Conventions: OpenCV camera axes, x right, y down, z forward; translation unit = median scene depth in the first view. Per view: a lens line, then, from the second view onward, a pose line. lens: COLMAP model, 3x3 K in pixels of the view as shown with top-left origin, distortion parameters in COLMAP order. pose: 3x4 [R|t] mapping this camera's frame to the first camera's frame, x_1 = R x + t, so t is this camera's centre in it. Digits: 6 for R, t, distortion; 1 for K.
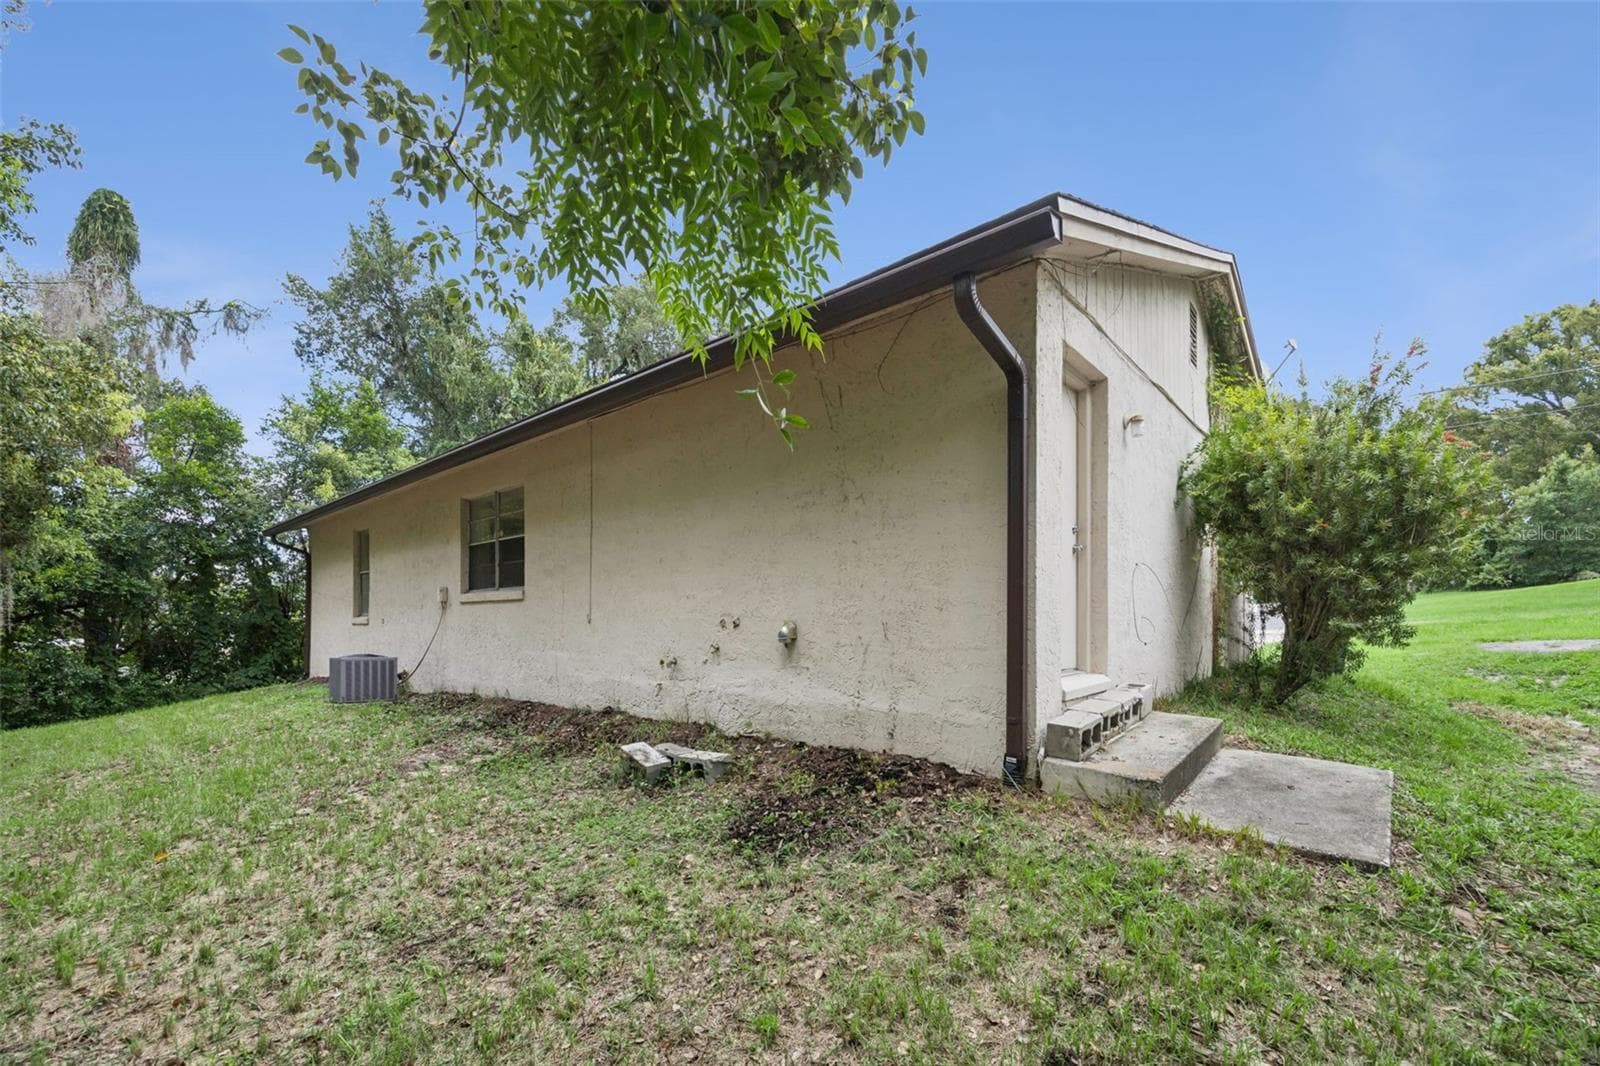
lens RADIAL K [[705.7, 0, 801.6], [0, 705.7, 629.9], [0, 0, 1]] dist [0.000816, 0.000132]
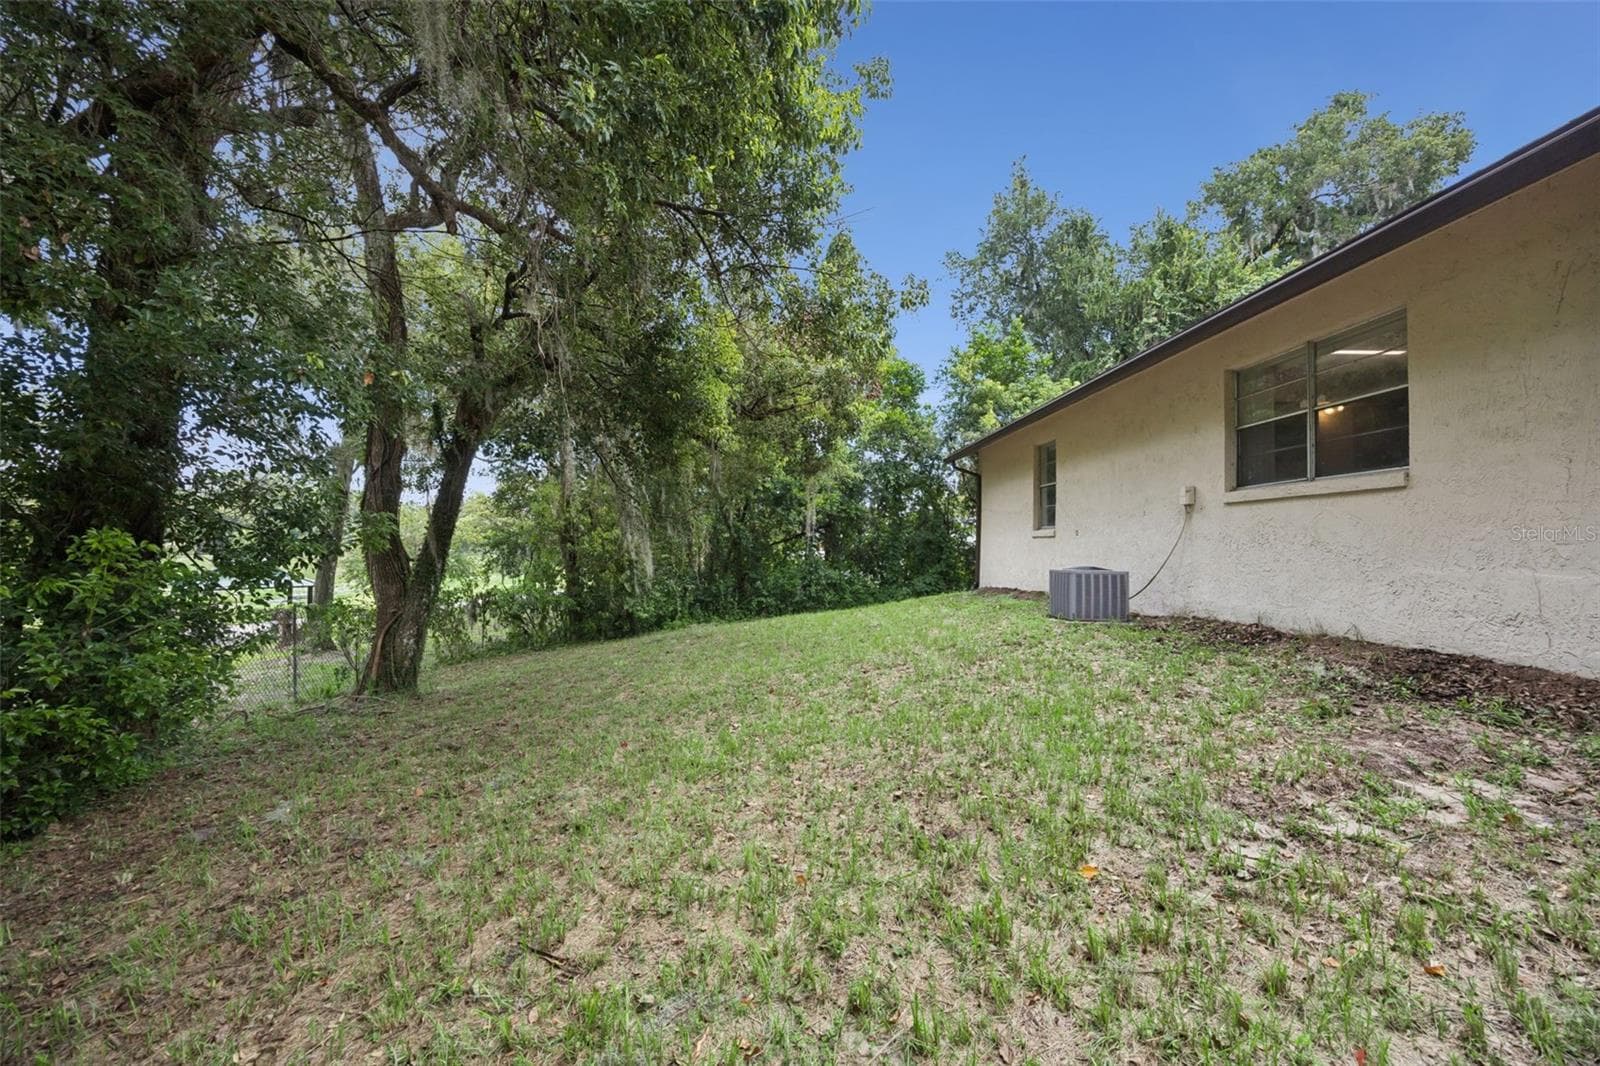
lens RADIAL K [[573.6, 0, 800.0], [0, 573.6, 533.0], [0, 0, 1]] dist [-0.000222, -0.000018]
pose [[0.711847, -0.012685, -0.702220, -0.304377], [-0.012023, 0.999470, -0.030243, 0.014781], [0.702232, 0.029971, 0.711317, 0.184875]]
